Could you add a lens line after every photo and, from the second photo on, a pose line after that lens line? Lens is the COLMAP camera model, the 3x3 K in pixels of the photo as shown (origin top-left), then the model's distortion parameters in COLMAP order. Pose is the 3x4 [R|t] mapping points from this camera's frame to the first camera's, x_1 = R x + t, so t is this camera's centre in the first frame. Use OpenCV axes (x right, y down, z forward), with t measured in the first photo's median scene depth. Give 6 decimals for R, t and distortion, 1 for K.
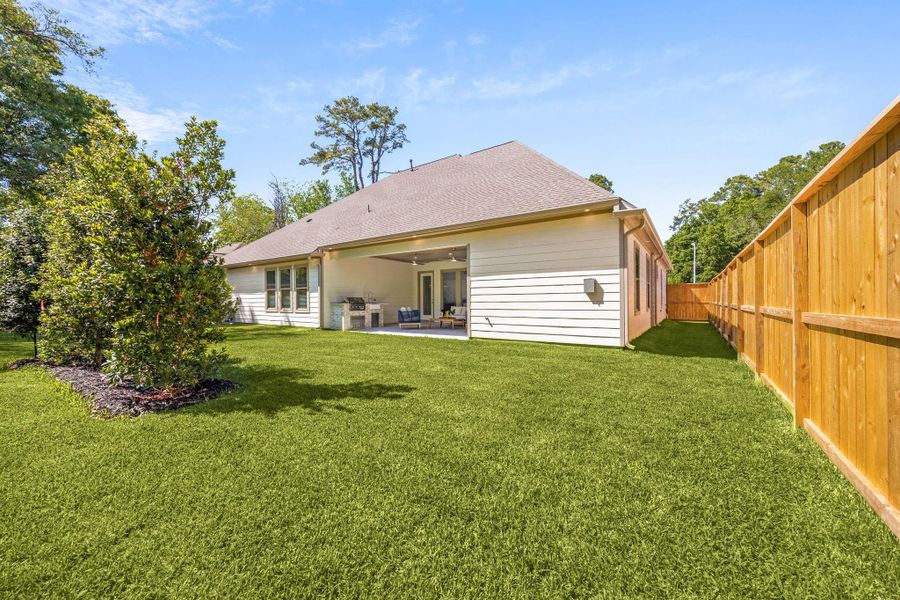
lens RADIAL K [[344.6, 0, 478.0], [0, 344.6, 299.8], [0, 0, 1]] dist [-0.002245, -0.000628]
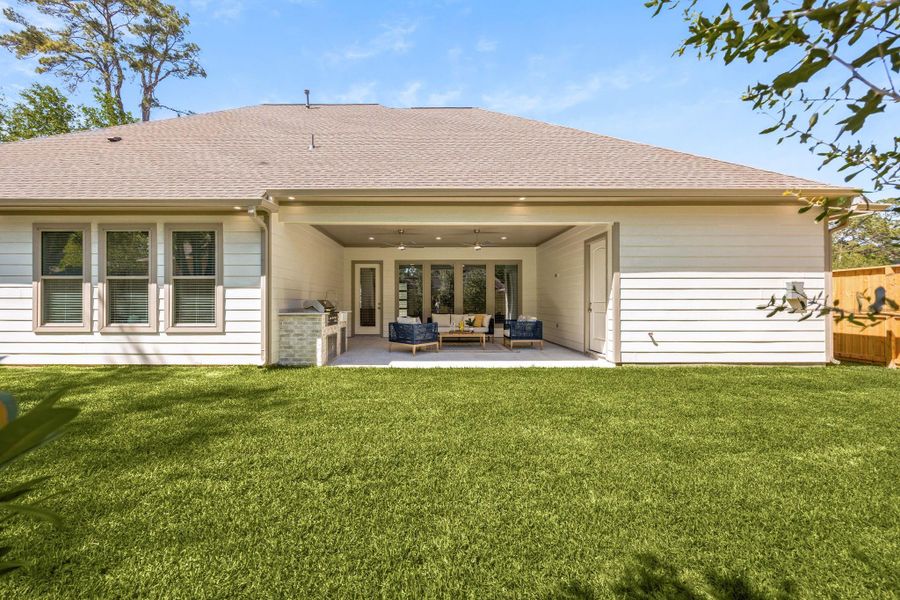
lens RADIAL K [[344.6, 0, 448.5], [0, 344.6, 300.9], [0, 0, 1]] dist [-0.002245, -0.000628]
pose [[0.838872, 0.008659, 0.544260, -0.456330], [-0.007050, 0.999962, -0.005043, -0.003619], [-0.544283, 0.000393, 0.838902, 0.427770]]
